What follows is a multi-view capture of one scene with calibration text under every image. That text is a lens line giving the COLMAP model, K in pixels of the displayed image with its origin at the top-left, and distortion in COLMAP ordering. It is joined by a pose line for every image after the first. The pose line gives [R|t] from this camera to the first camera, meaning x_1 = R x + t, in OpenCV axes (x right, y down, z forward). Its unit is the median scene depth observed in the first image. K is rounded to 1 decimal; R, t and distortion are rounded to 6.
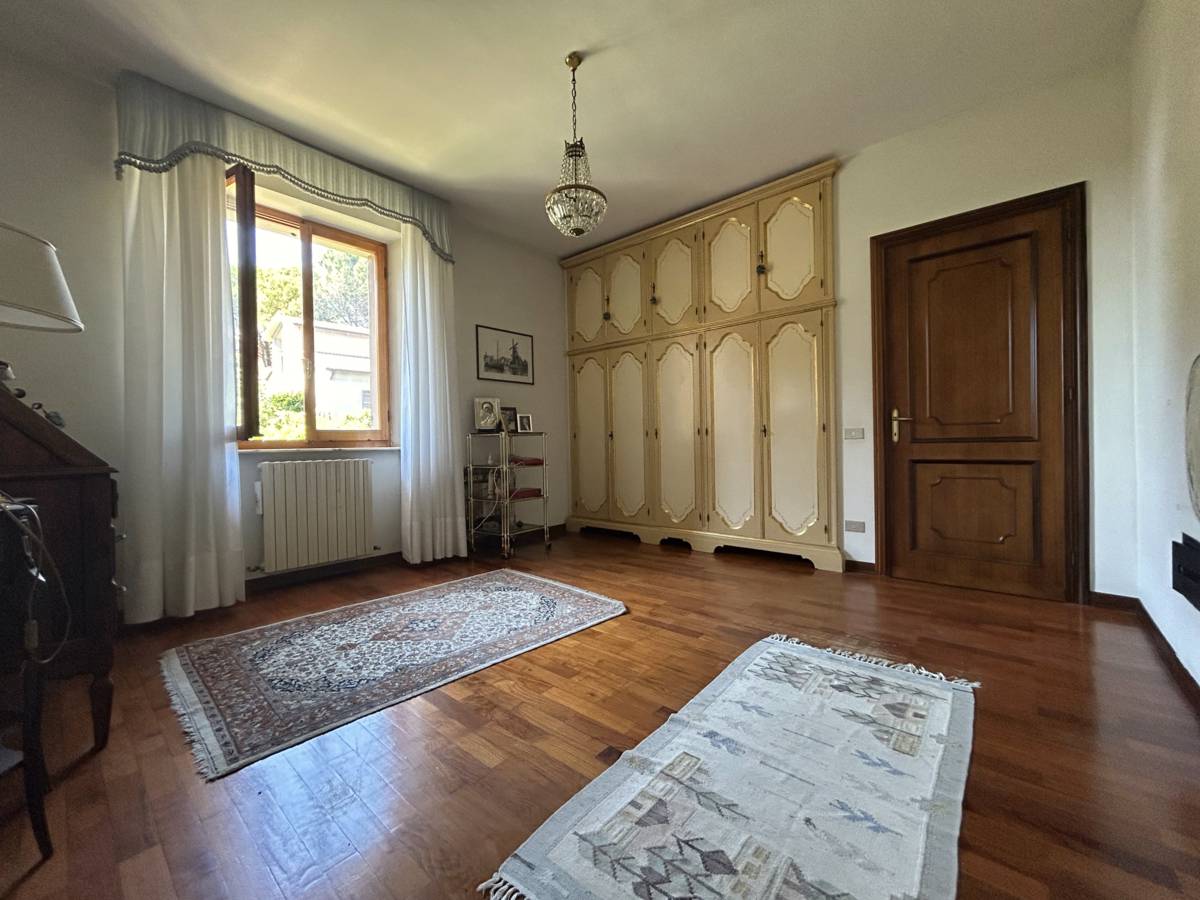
lens RADIAL K [[476.2, 0, 597.2], [0, 476.2, 450.6], [0, 0, 1]] dist [-0.002062, 0.000479]
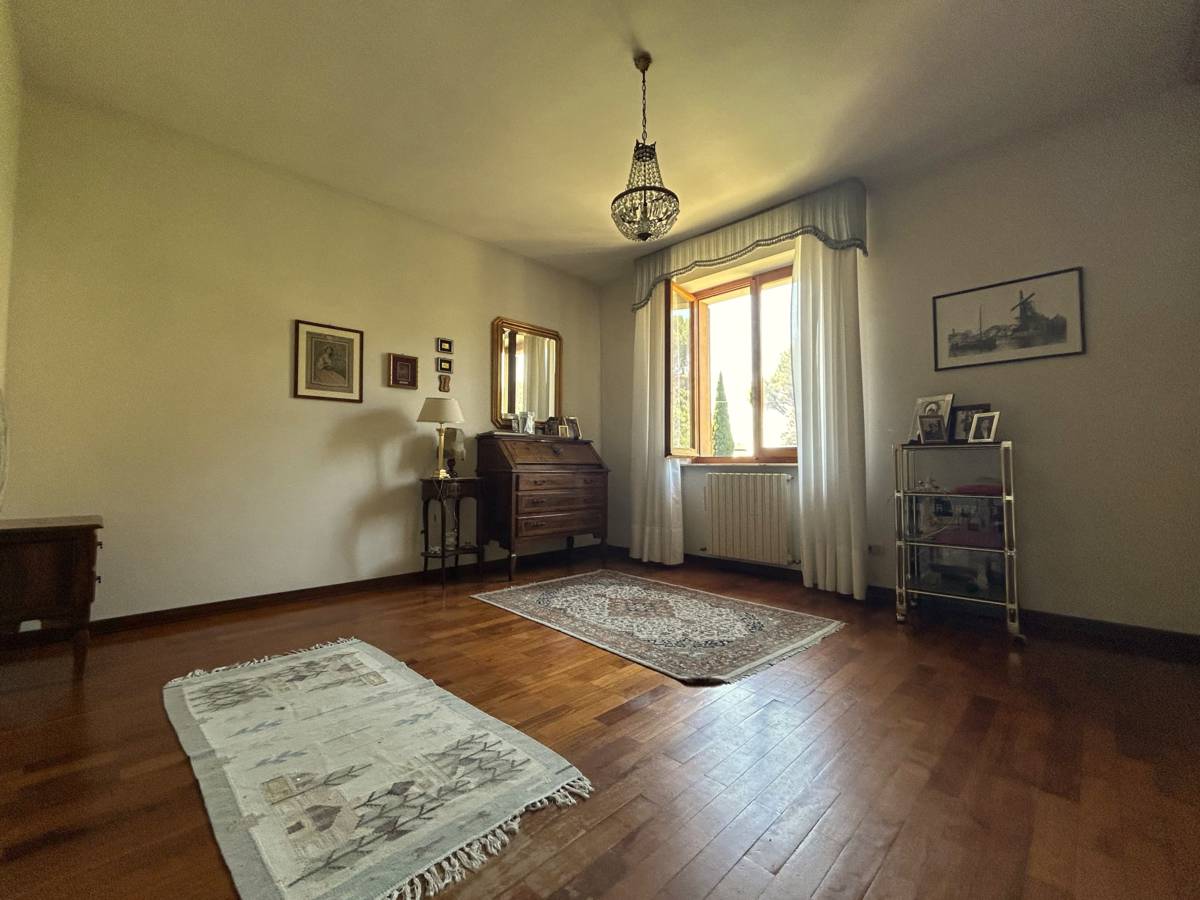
lens RADIAL K [[476.2, 0, 597.2], [0, 476.2, 450.6], [0, 0, 1]] dist [-0.002062, 0.000479]
pose [[-0.032142, -0.016255, -0.999351, 0.842483], [-0.014534, 0.999770, -0.015794, -0.017526], [0.999378, 0.014017, -0.032371, 0.885106]]
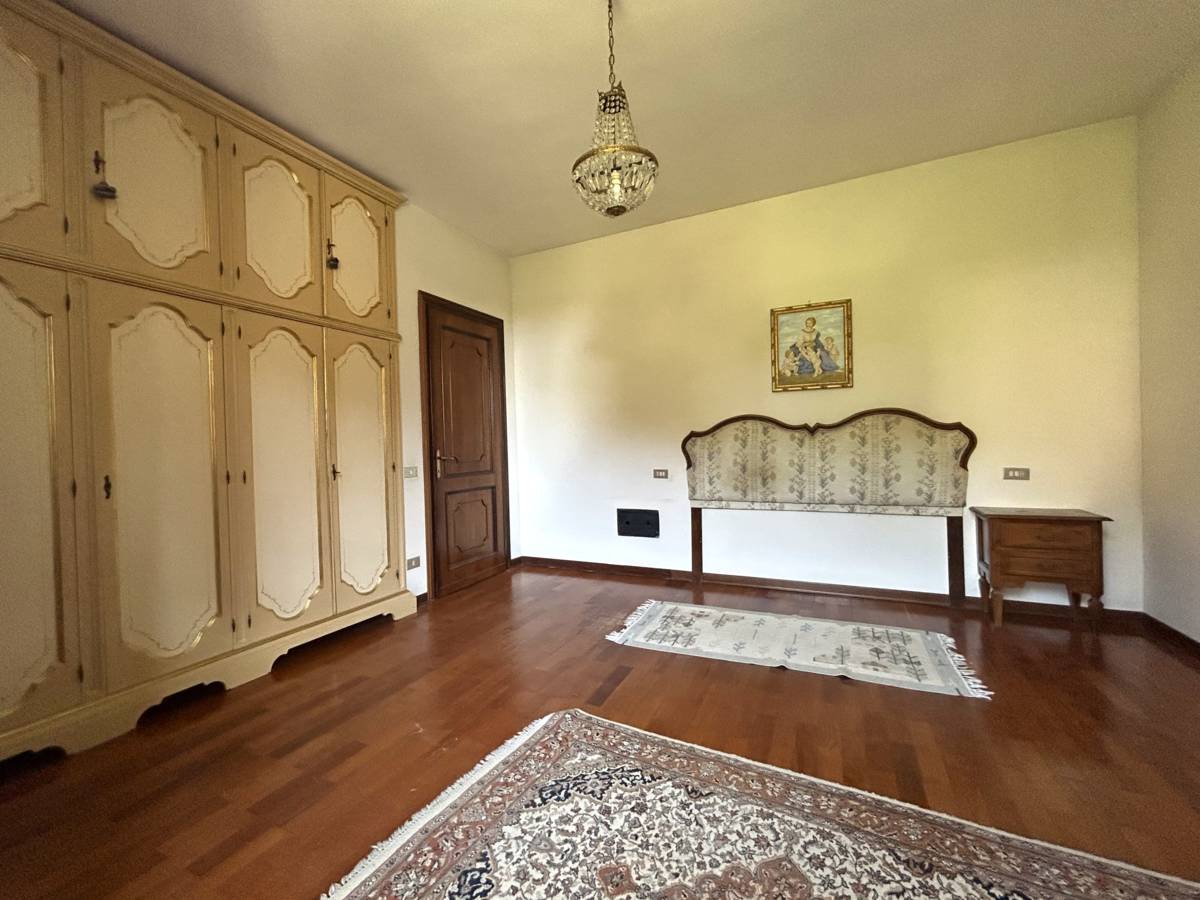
lens RADIAL K [[506.0, 0, 539.4], [0, 506.0, 448.2], [0, 0, 1]] dist [-0.001680, 0.003600]
pose [[-0.203562, 0.017546, 0.978905, -0.742475], [0.050496, 0.998697, -0.007400, -0.083067], [-0.977759, 0.047924, -0.204183, 1.220821]]
